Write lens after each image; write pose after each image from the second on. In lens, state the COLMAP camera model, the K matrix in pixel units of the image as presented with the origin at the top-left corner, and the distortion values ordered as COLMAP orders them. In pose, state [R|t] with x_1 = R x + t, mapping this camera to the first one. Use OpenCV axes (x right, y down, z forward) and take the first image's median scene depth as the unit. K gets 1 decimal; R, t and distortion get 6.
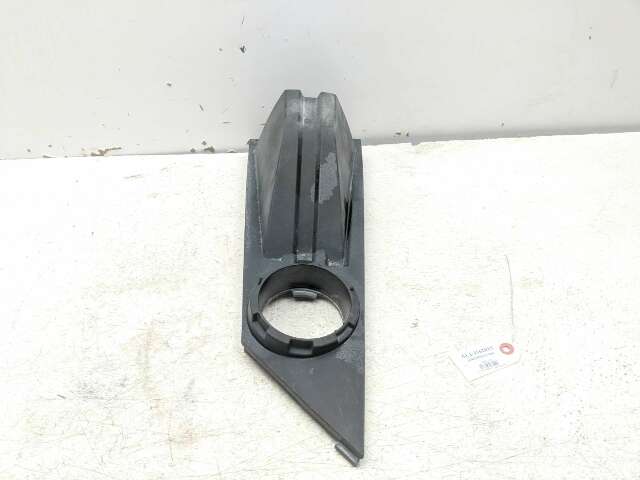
lens RADIAL K [[526.9, 0, 314.1], [0, 526.9, 241.7], [0, 0, 1]] dist [0.109714, -0.236208]
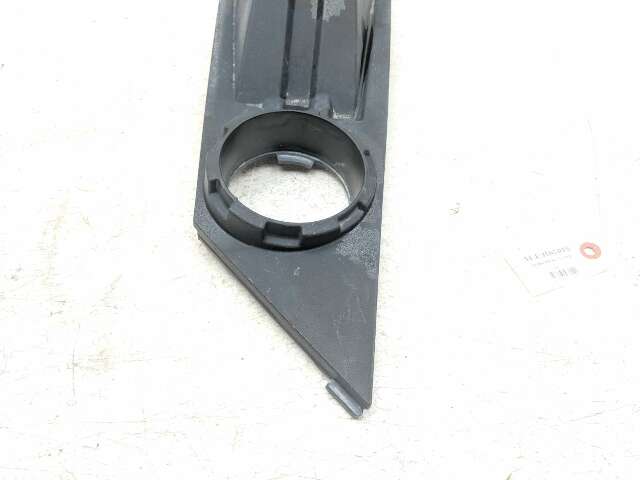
lens RADIAL K [[519.3, 0, 330.8], [0, 519.3, 242.6], [0, 0, 1]] dist [0.059498, -0.116309]
pose [[0.998802, 0.045315, 0.018469, 0.020694], [-0.048009, 0.980480, 0.190670, 0.078224], [-0.009468, -0.191328, 0.981480, 0.346225]]
